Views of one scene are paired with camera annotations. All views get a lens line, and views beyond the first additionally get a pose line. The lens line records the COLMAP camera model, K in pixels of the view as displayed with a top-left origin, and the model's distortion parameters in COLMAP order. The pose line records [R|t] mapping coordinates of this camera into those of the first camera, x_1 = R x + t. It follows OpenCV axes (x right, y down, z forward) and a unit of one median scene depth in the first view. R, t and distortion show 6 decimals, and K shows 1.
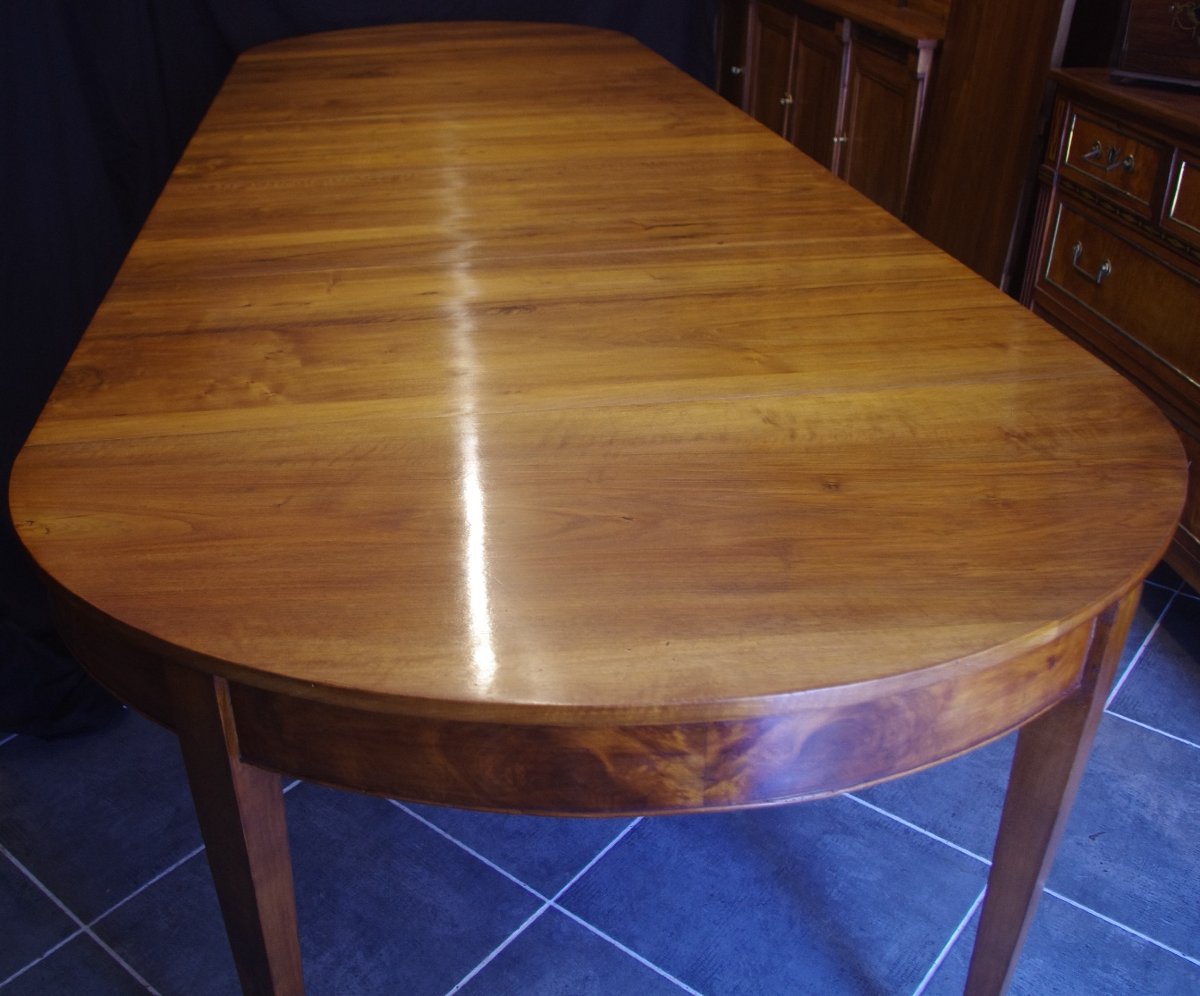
lens RADIAL K [[1230.4, 0, 540.2], [0, 1230.4, 498.3], [0, 0, 1]] dist [-0.049366, -0.006656]
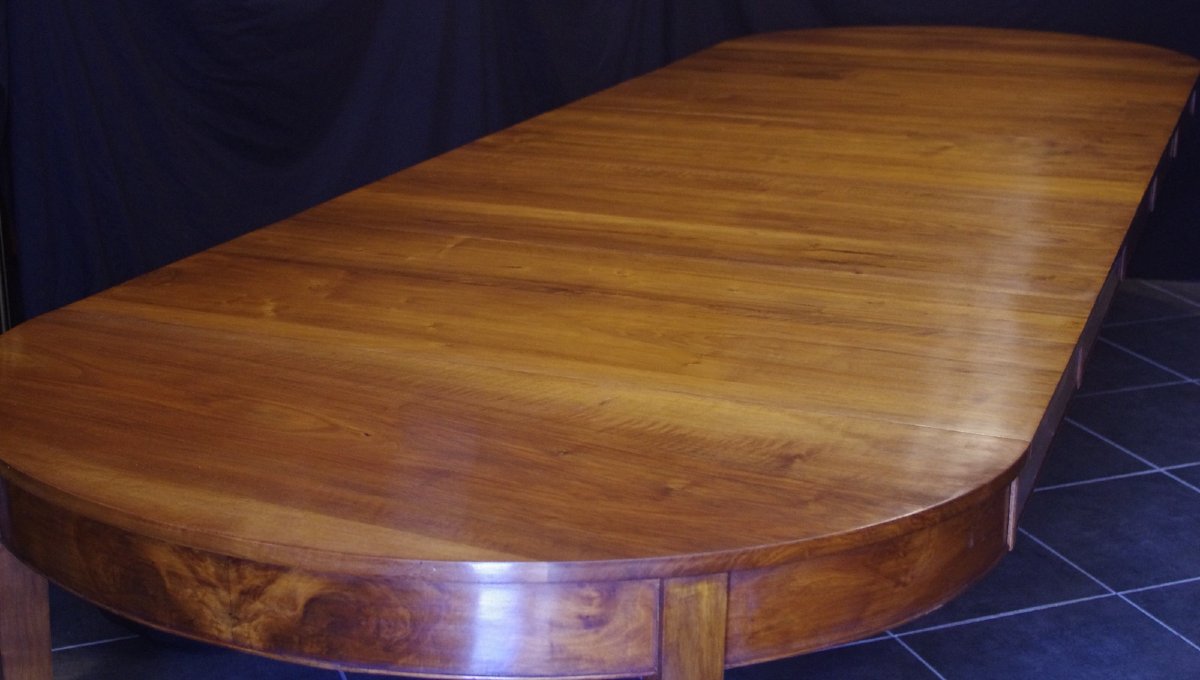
lens RADIAL K [[1748.4, 0, 600.2], [0, 1748.4, 265.5], [0, 0, 1]] dist [-0.001703, 0.014887]
pose [[0.872237, 0.149299, -0.465738, 1.177467], [-0.250888, 0.954016, -0.164042, 0.092839], [0.419830, 0.259931, 0.869585, -0.408182]]
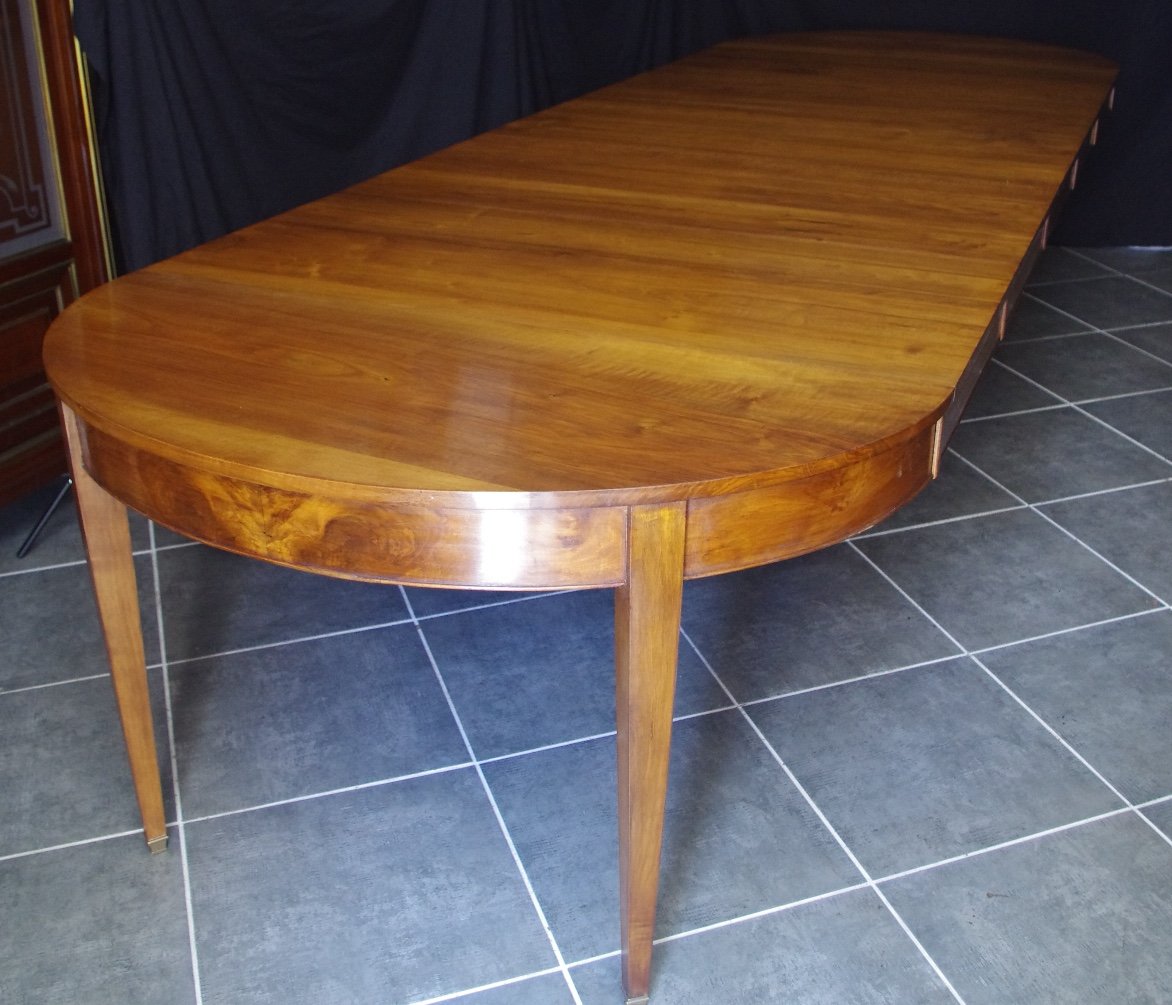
lens RADIAL K [[1402.1, 0, 634.0], [0, 1402.1, 455.0], [0, 0, 1]] dist [-0.088595, 0.013305]
pose [[0.871434, 0.223421, -0.436676, 1.167287], [-0.253814, 0.967183, -0.011664, 0.053289], [0.419739, 0.120999, 0.899543, -0.261634]]
